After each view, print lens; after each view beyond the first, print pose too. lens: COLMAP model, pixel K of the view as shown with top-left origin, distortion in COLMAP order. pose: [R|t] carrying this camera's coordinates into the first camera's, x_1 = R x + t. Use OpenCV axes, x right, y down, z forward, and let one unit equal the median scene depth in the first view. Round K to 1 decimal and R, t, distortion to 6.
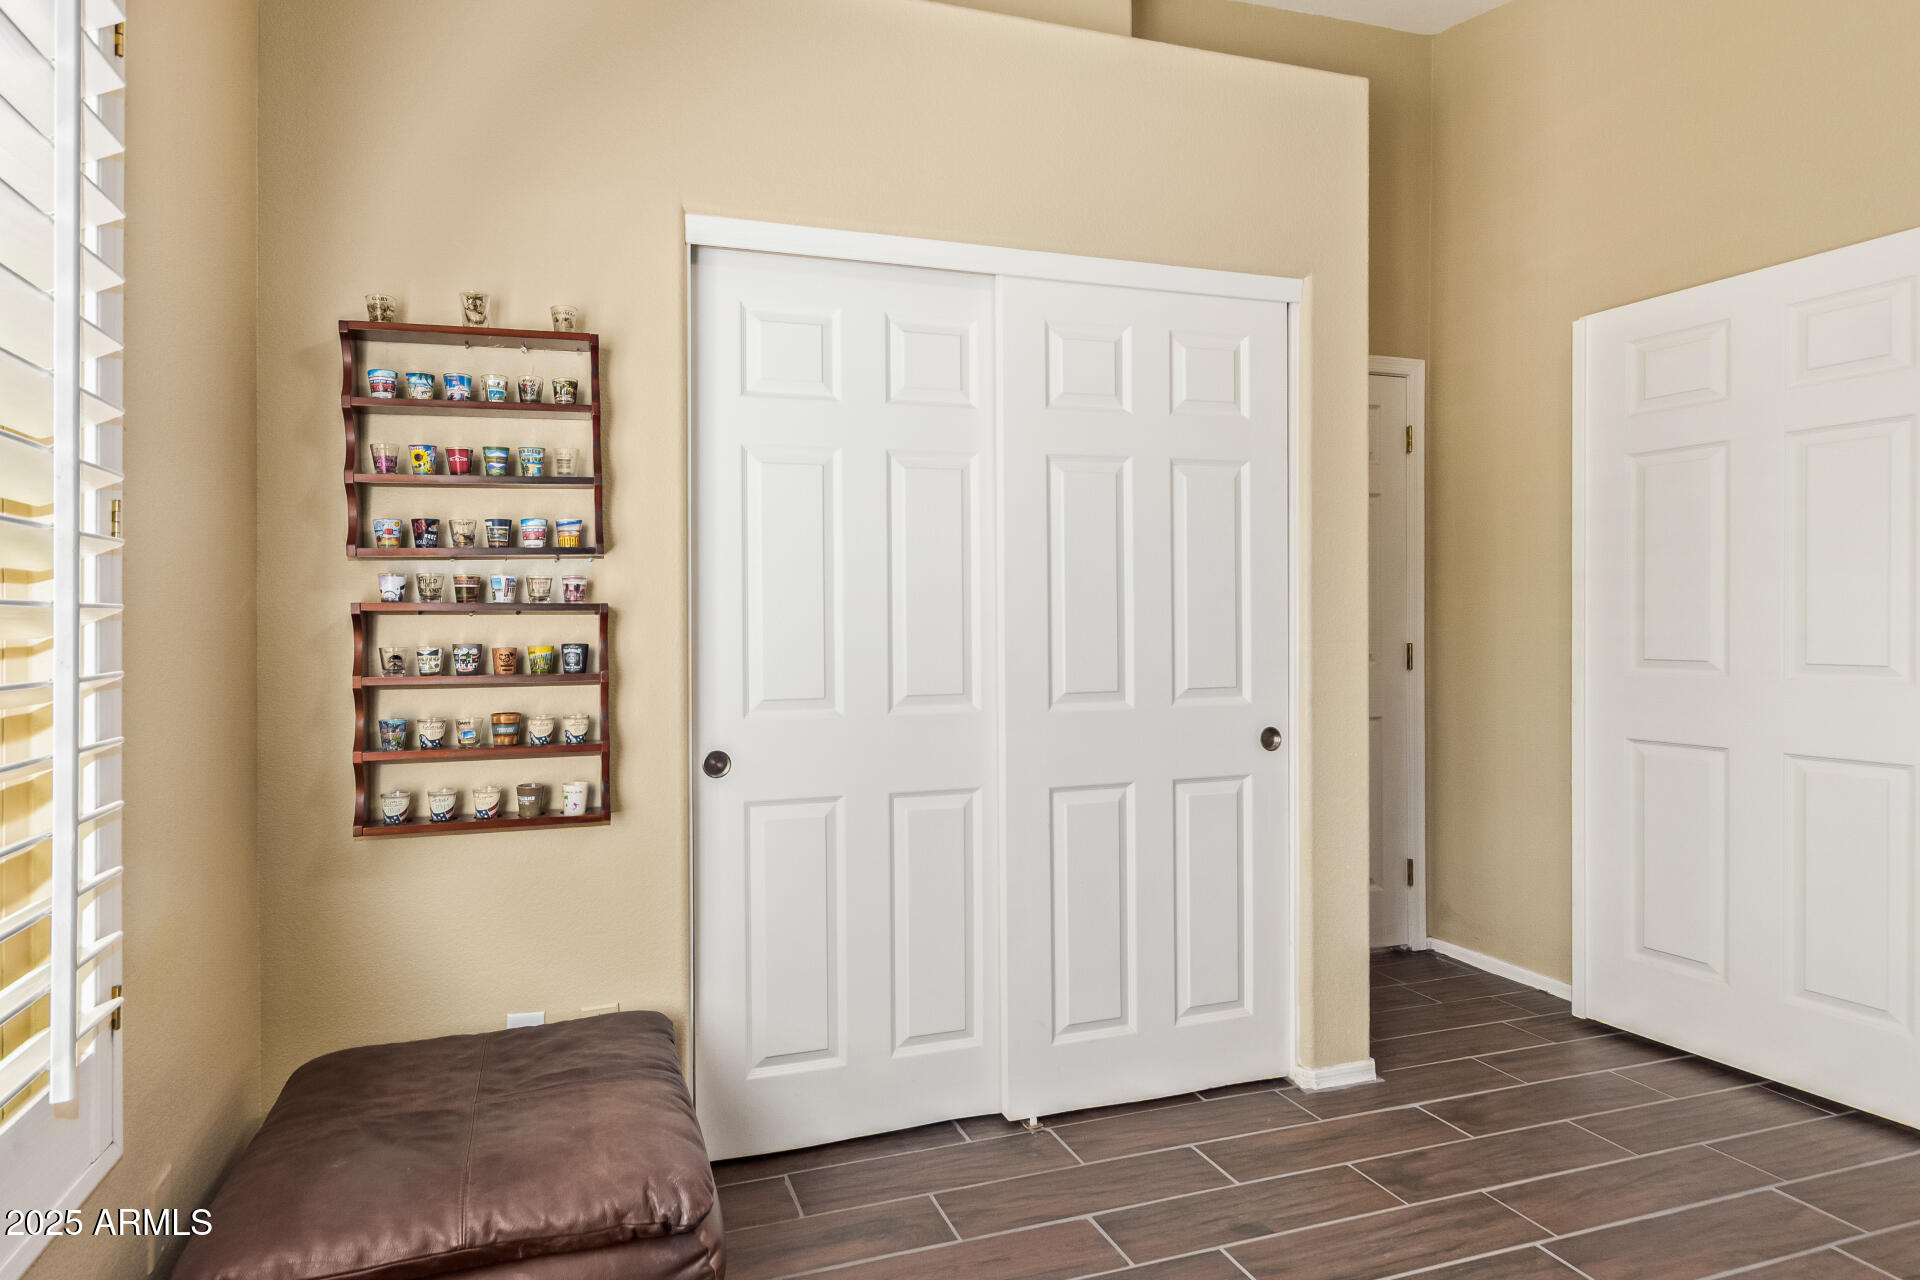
lens RADIAL K [[857.8, 0, 960.0], [0, 857.8, 640.0], [0, 0, 1]] dist [0.000024, -0.000113]
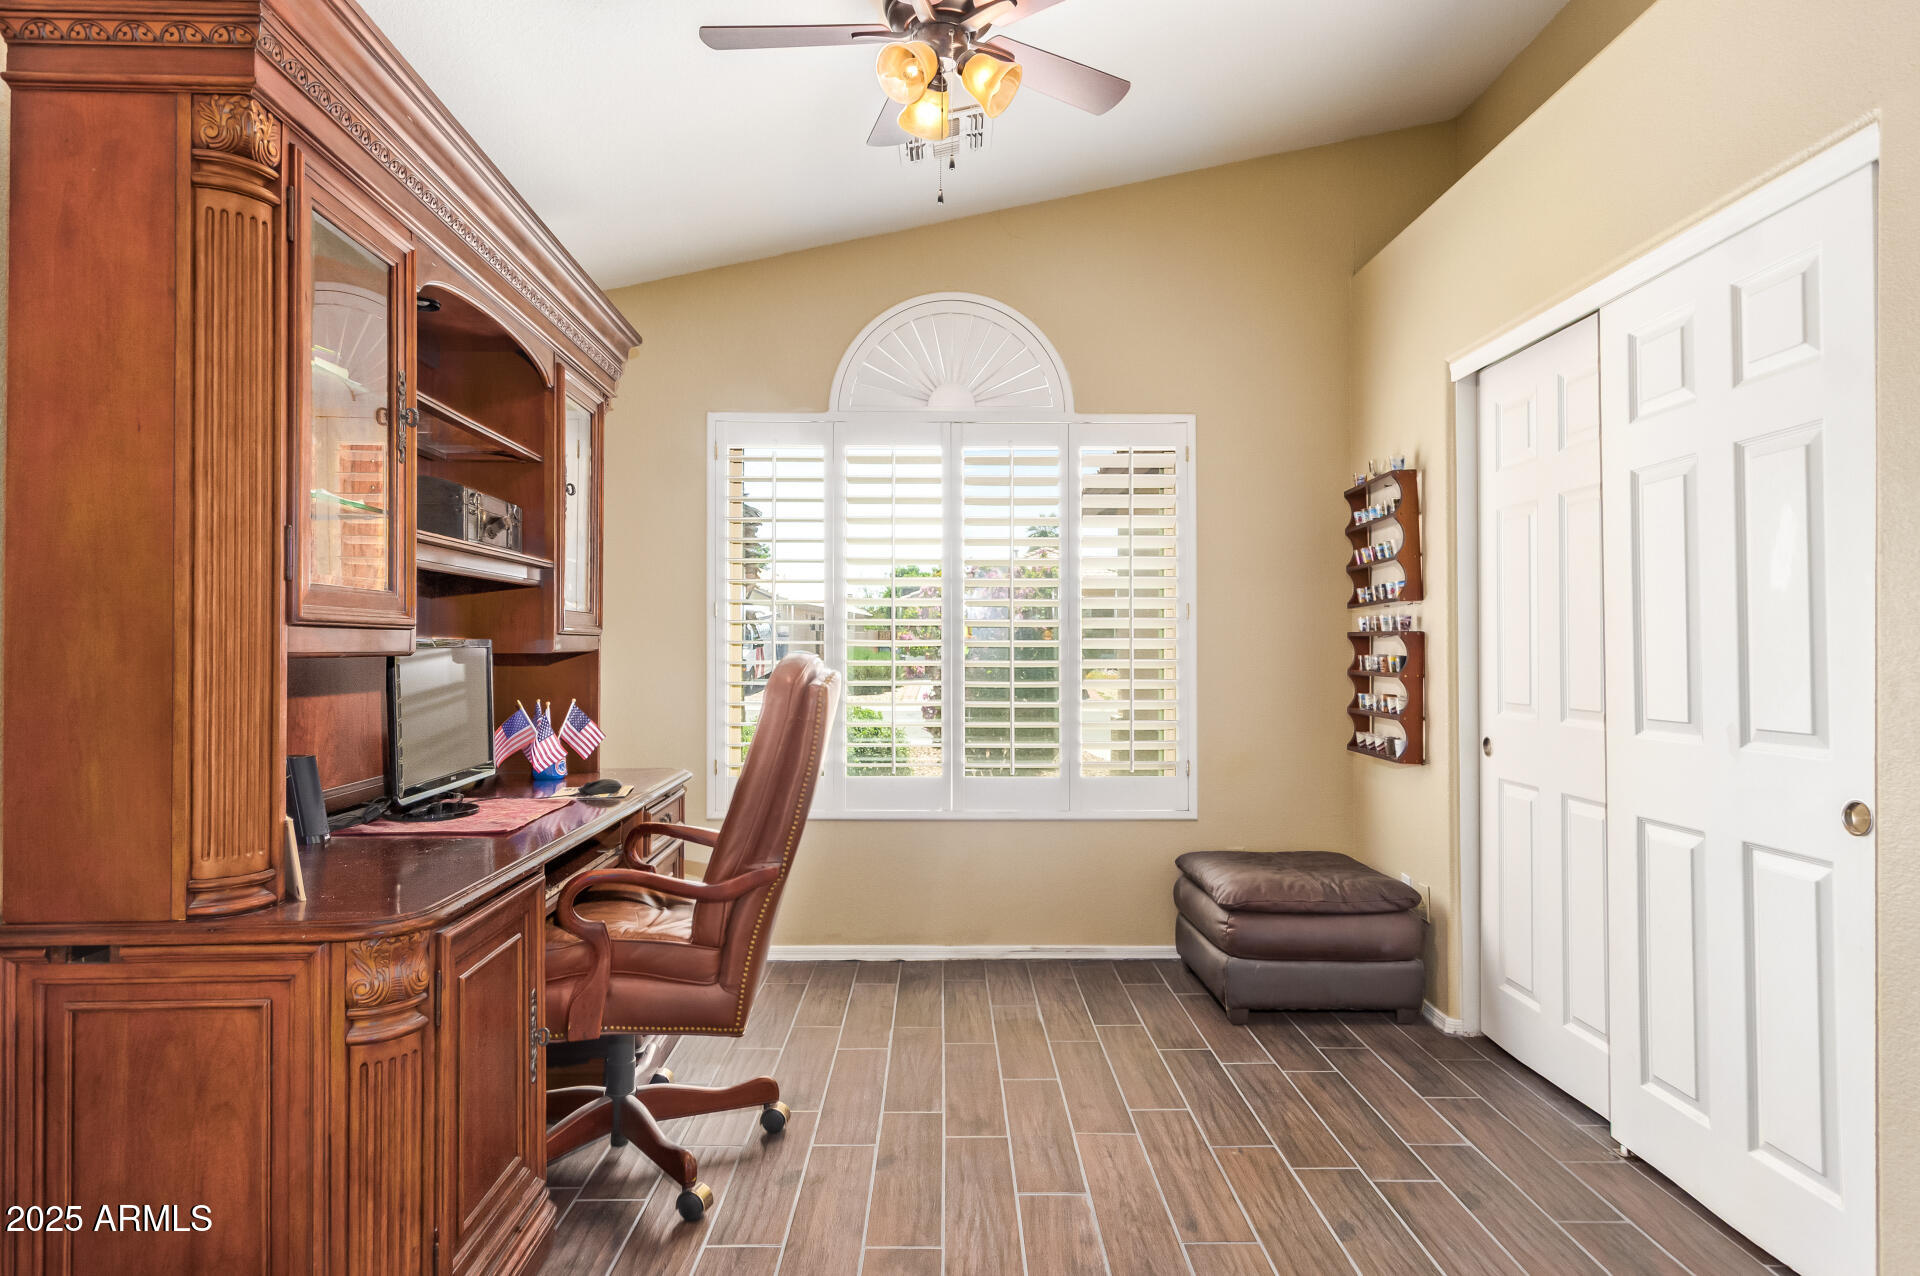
lens RADIAL K [[1101.4, 0, 965.0], [0, 1101.4, 622.8], [0, 0, 1]] dist [-0.049710, -0.000711]
pose [[-0.245013, -0.011489, -0.969452, 1.728919], [-0.008974, 0.999914, -0.009582, -0.029400], [0.969478, 0.006352, -0.245095, 0.665375]]
